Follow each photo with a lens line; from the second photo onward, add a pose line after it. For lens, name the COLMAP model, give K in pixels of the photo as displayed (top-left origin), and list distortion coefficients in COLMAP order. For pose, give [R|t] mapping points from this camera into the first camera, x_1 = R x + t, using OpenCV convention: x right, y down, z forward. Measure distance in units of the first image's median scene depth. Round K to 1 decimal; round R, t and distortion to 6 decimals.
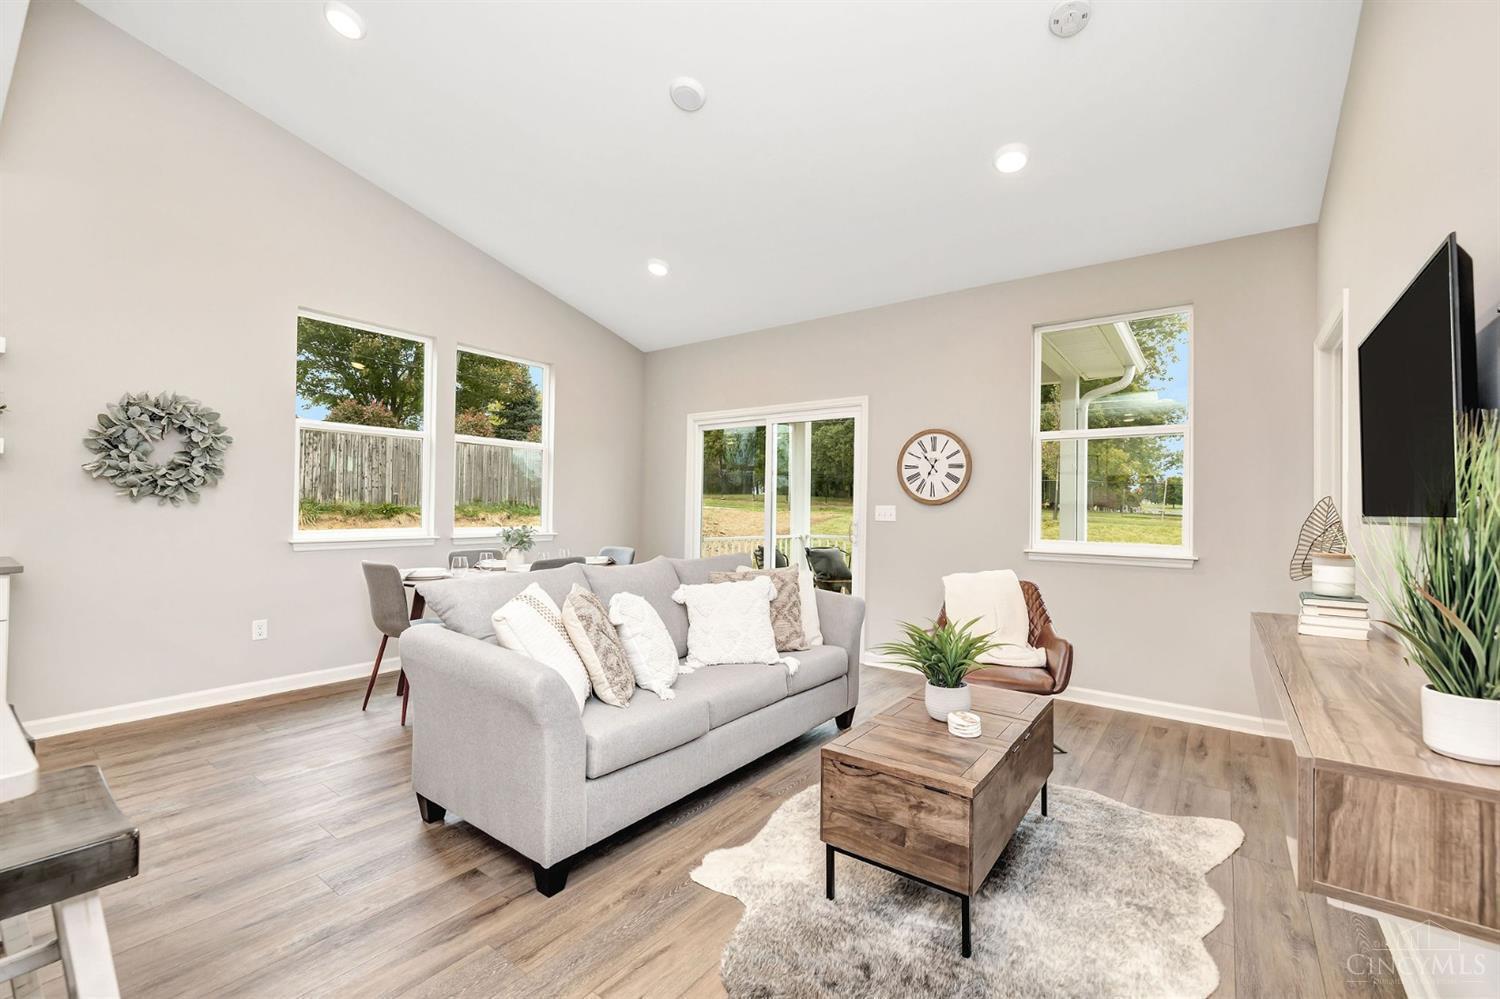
lens RADIAL K [[628.2, 0, 752.9], [0, 628.2, 503.0], [0, 0, 1]] dist [0.000163, -0.000424]
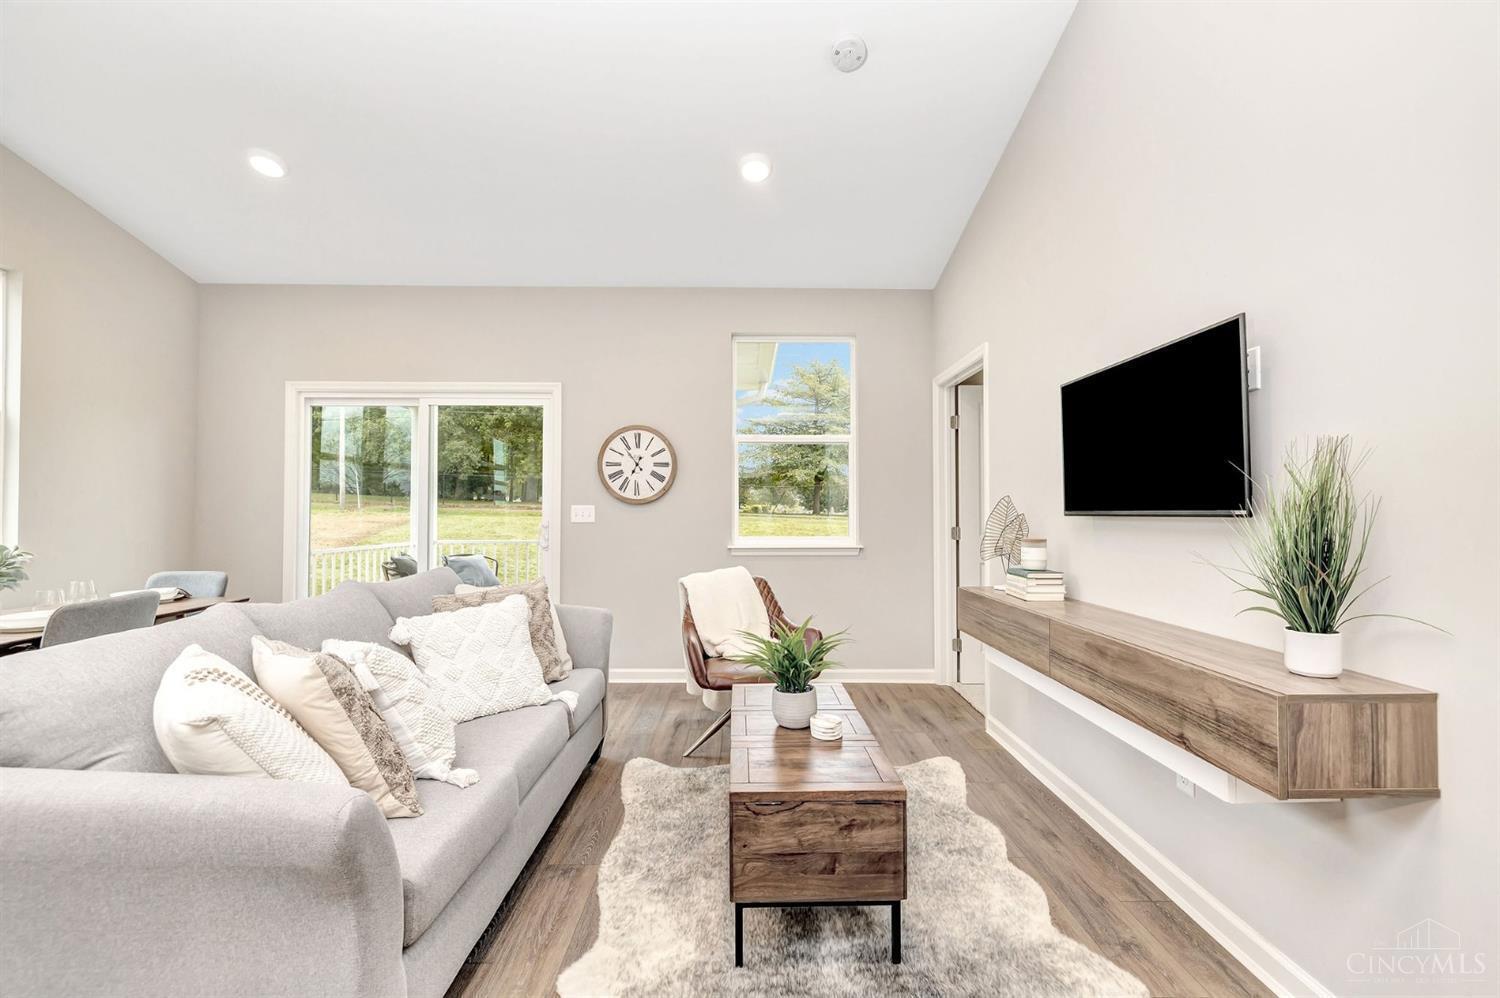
lens RADIAL K [[630.0, 0, 751.0], [0, 630.0, 503.2], [0, 0, 1]] dist [-0.000452, -0.000002]
pose [[0.793555, -0.006131, 0.608467, -0.221807], [0.005182, 0.999981, 0.003318, -0.001153], [-0.608476, 0.000520, 0.793572, 0.180097]]
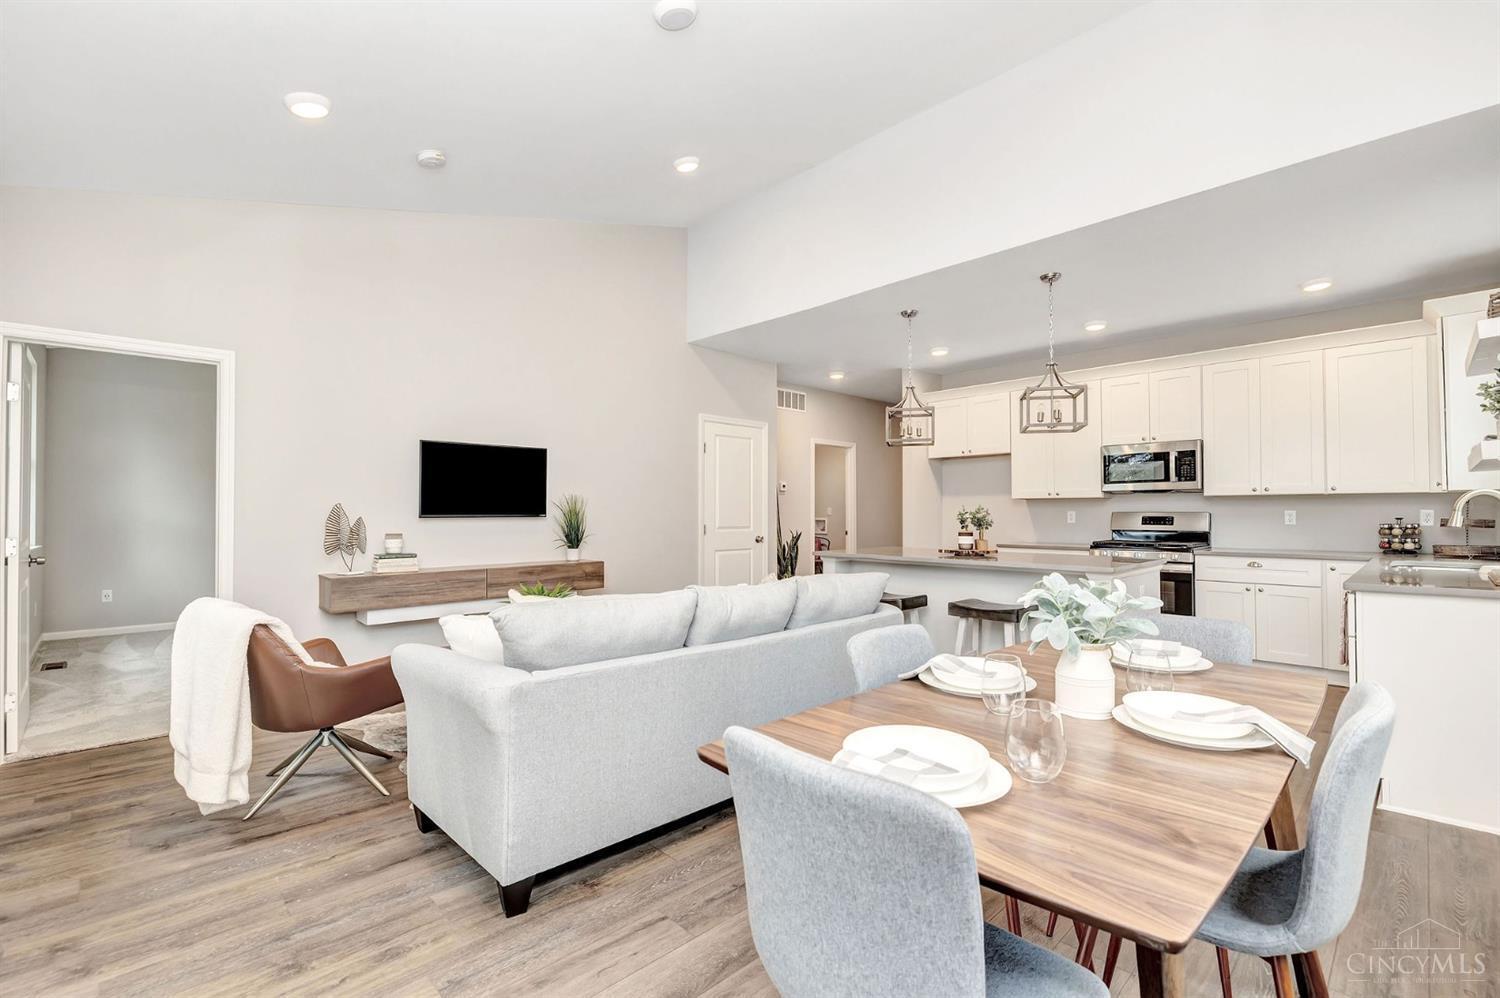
lens RADIAL K [[660.6, 0, 751.9], [0, 660.6, 503.9], [0, 0, 1]] dist [-0.004509, 0.000090]
pose [[-0.987770, -0.010412, 0.155572, -0.329838], [-0.013997, 0.999661, -0.021970, 0.009777], [-0.155290, -0.023879, -0.987580, 1.750435]]
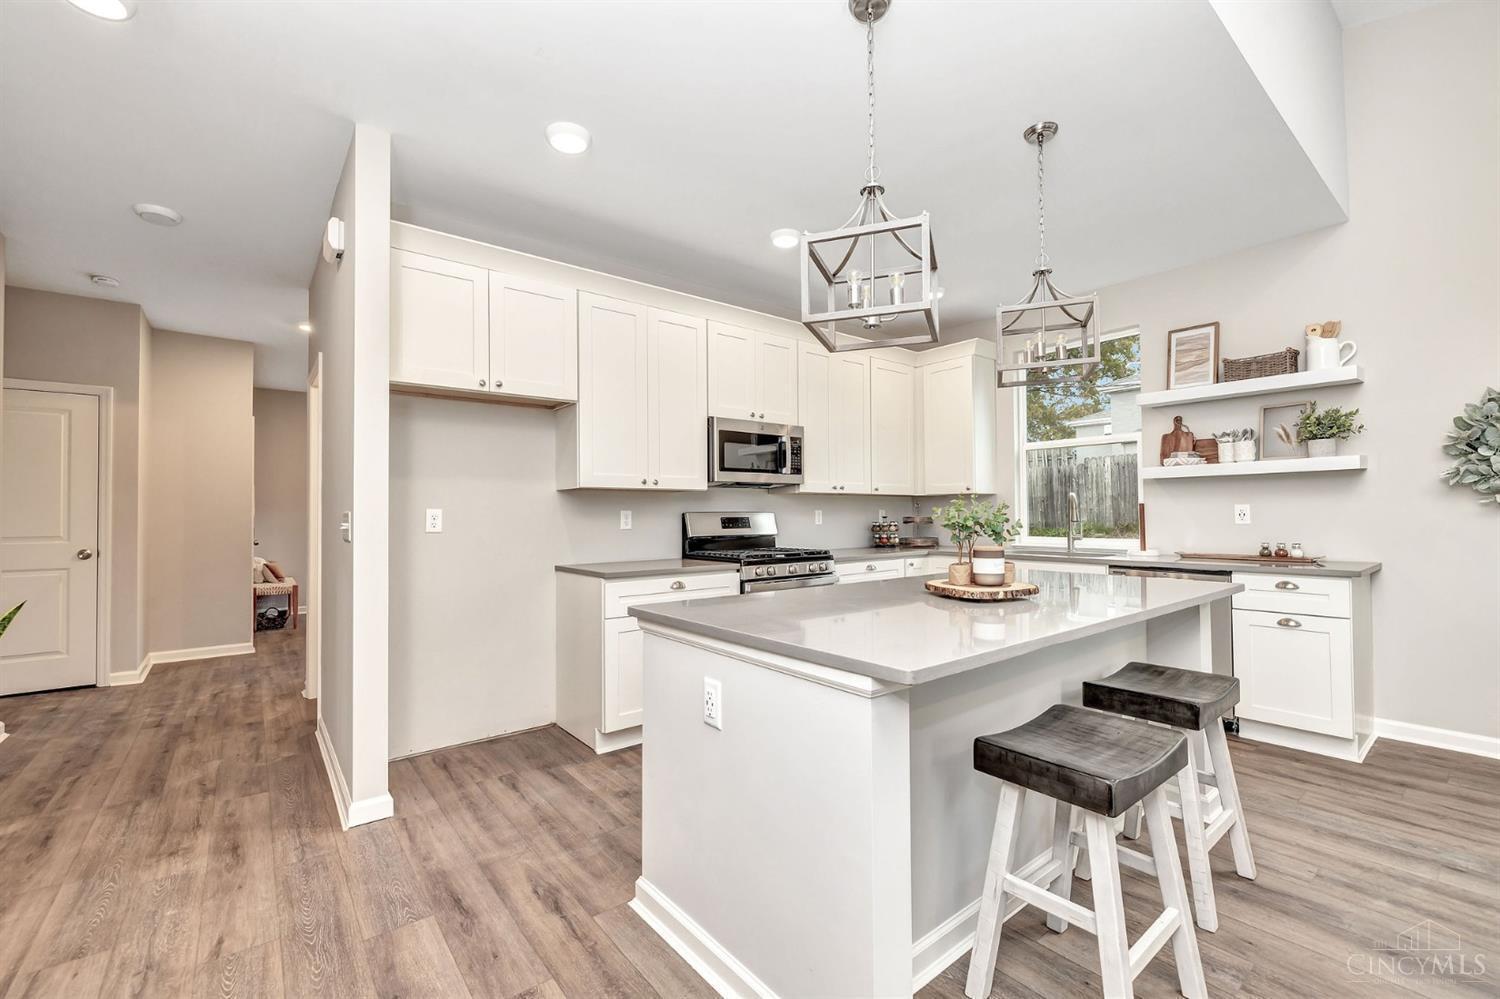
lens RADIAL K [[628.2, 0, 752.9], [0, 628.2, 503.0], [0, 0, 1]] dist [0.000163, -0.000424]
pose [[-0.248201, -0.029704, -0.968253, 0.126186], [0.013657, 0.999323, -0.034159, 0.004260], [0.968612, -0.021702, -0.247627, 0.205084]]
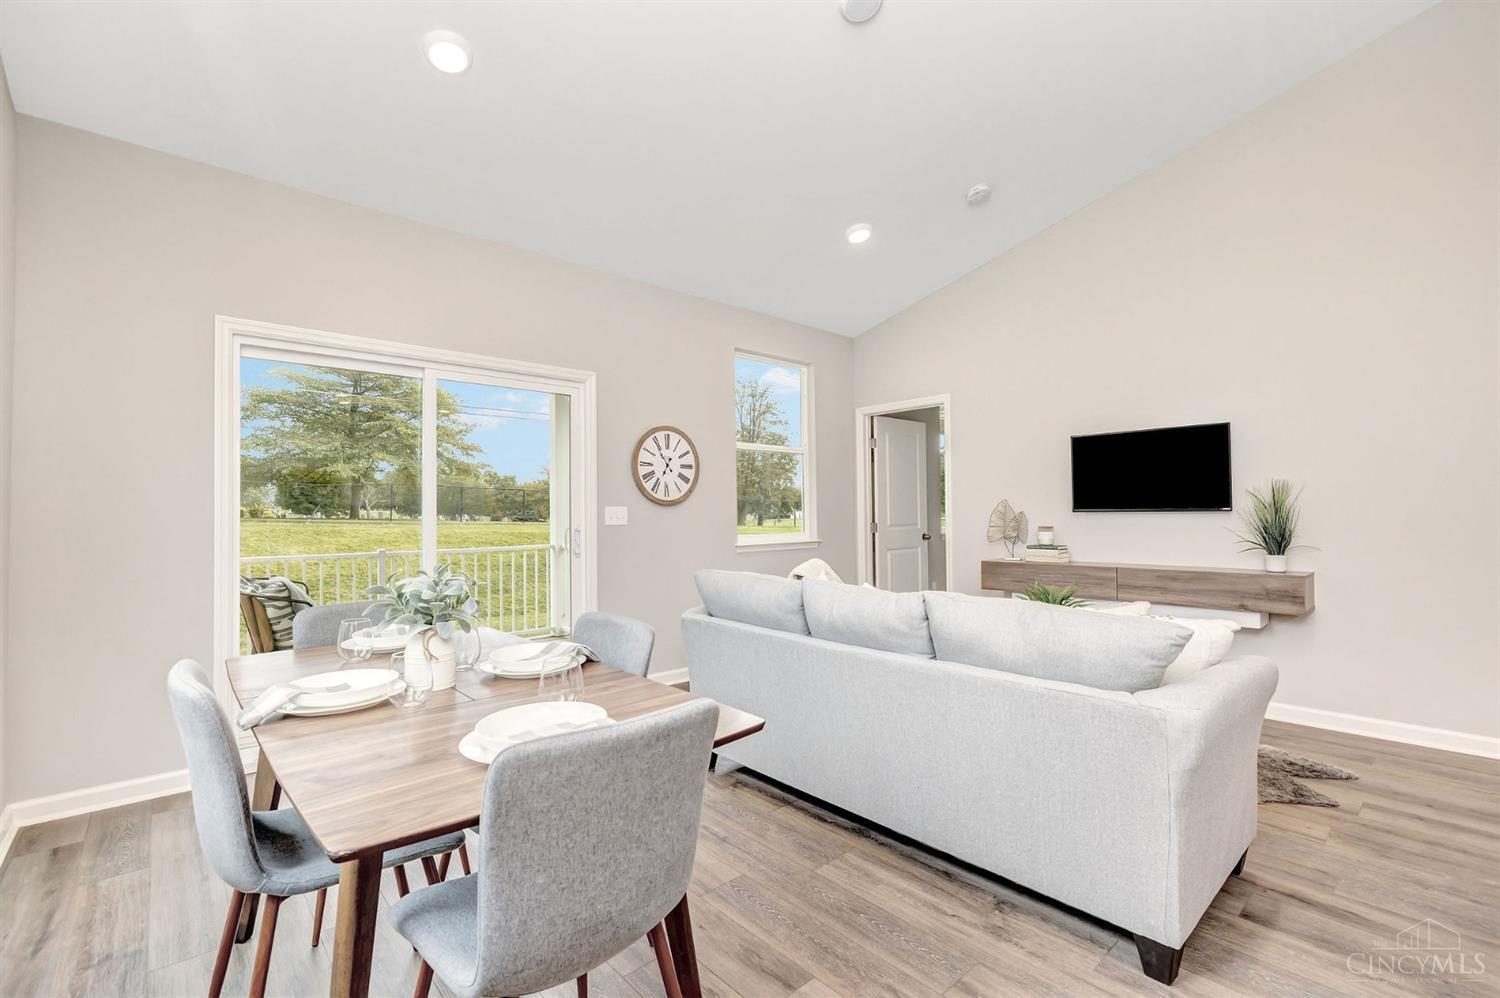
lens RADIAL K [[660.3, 0, 752.1], [0, 660.3, 504.2], [0, 0, 1]] dist [-0.007655, 0.001212]
pose [[0.191080, -0.003828, 0.981567, -0.927711], [0.000718, 0.999993, 0.003760, -0.003573], [-0.981574, -0.000014, 0.191082, 0.938094]]
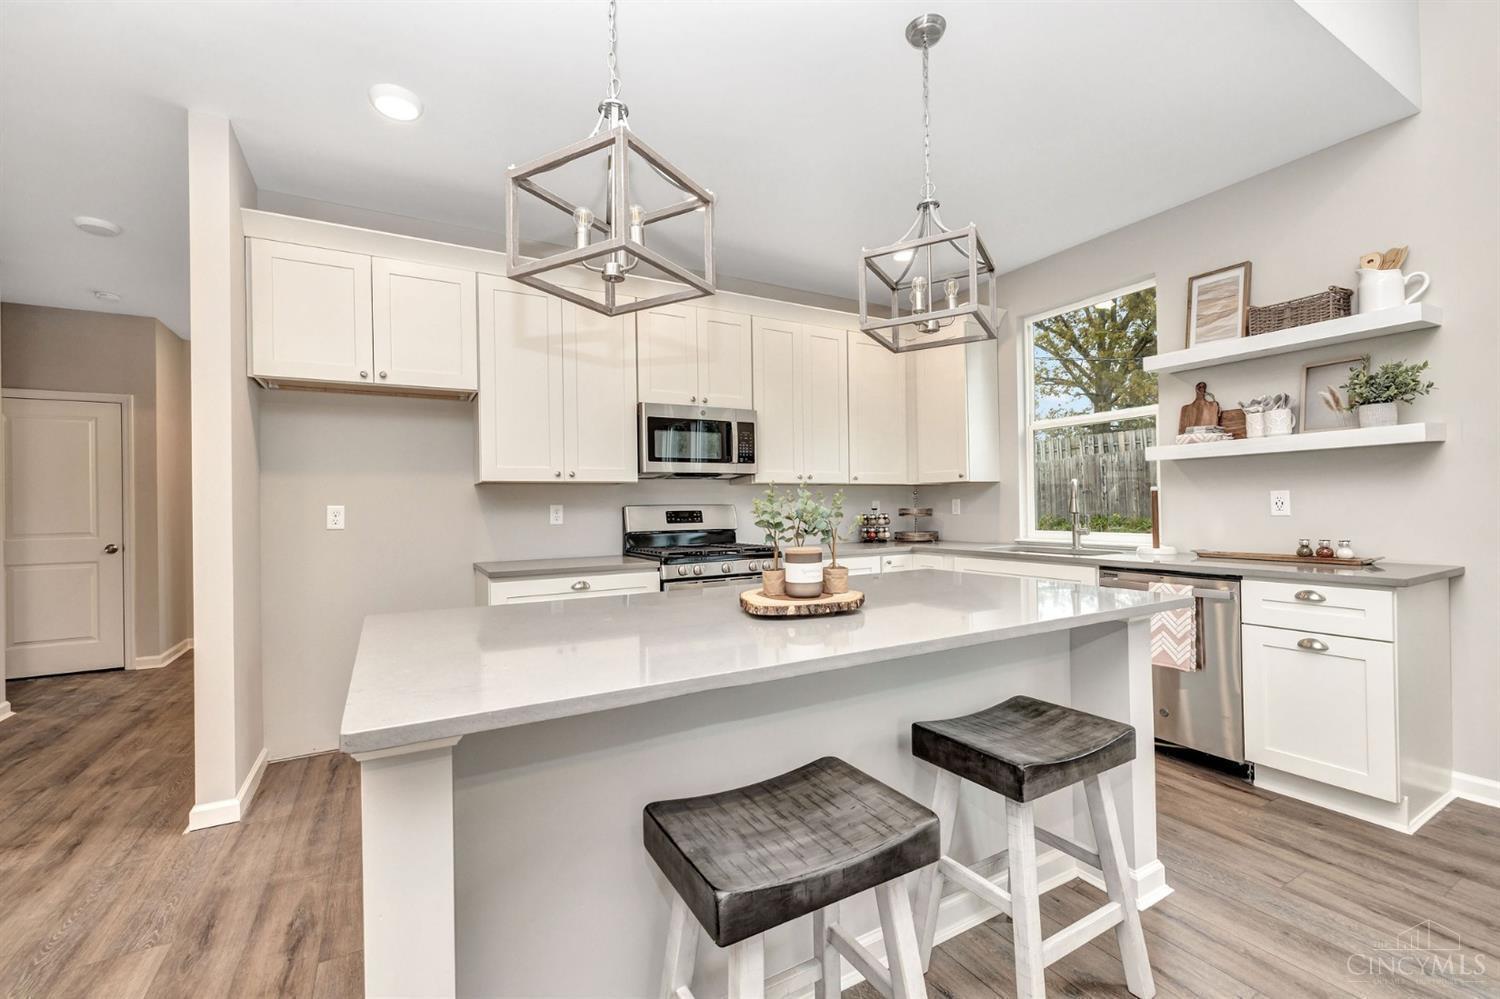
lens RADIAL K [[630.0, 0, 751.0], [0, 630.0, 503.7], [0, 0, 1]] dist [-0.000452, -0.000002]
pose [[-0.399257, -0.011851, -0.916762, -0.066563], [0.019461, 0.999582, -0.021397, 0.003542], [0.916632, -0.026384, -0.398859, 0.448108]]
